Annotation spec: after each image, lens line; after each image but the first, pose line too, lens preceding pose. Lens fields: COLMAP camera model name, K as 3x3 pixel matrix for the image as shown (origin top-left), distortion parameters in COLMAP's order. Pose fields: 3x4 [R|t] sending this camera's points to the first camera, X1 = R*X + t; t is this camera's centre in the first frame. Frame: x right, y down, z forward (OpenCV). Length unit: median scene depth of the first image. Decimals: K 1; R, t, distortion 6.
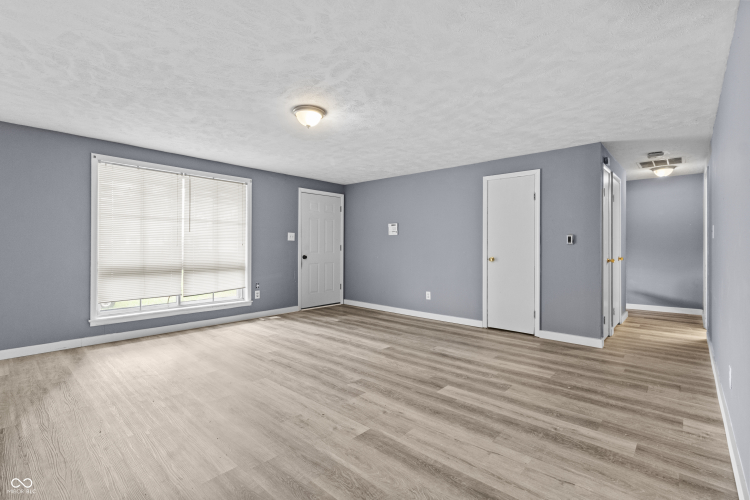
lens RADIAL K [[343.6, 0, 374.6], [0, 343.6, 245.0], [0, 0, 1]] dist [0.003369, 0.000574]
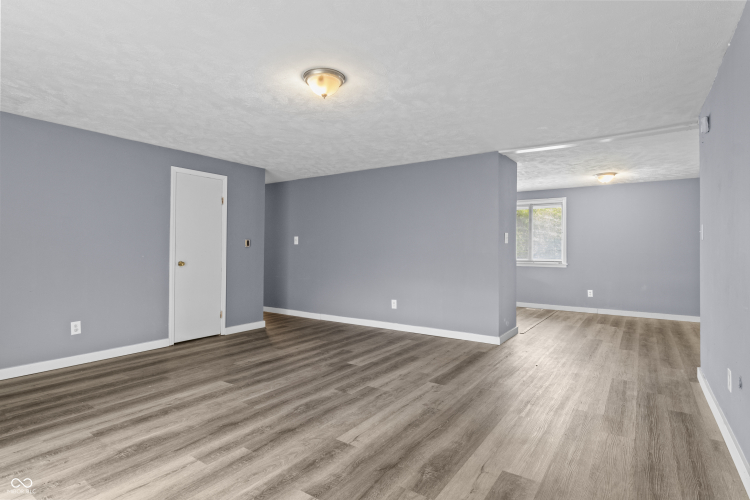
lens RADIAL K [[382.0, 0, 367.9], [0, 382.0, 245.9], [0, 0, 1]] dist [-0.000686, -0.000669]
pose [[-0.102833, 0.007240, 0.994672, -1.068618], [-0.004312, 0.999961, -0.007725, 0.002360], [-0.994689, -0.005084, -0.102798, 0.992098]]
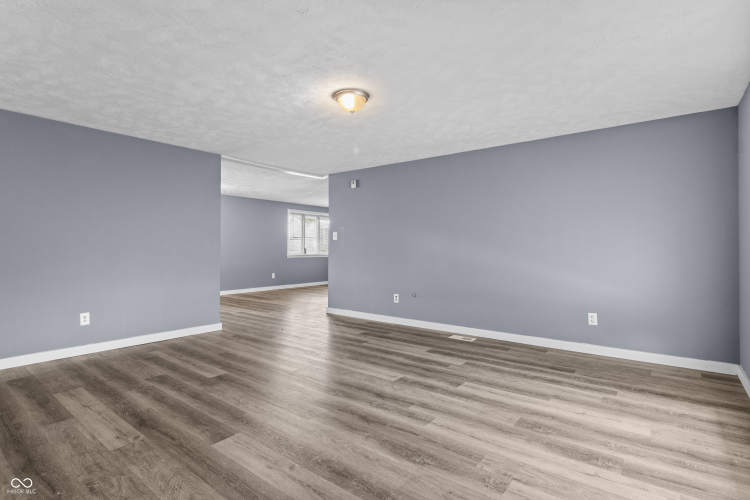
lens RADIAL K [[382.0, 0, 367.9], [0, 382.0, 245.9], [0, 0, 1]] dist [-0.000686, -0.000669]
pose [[-0.999077, -0.008104, -0.042195, -0.193884], [-0.007932, 0.999960, -0.004245, 0.012916], [0.042228, -0.003907, -0.999100, 2.015846]]
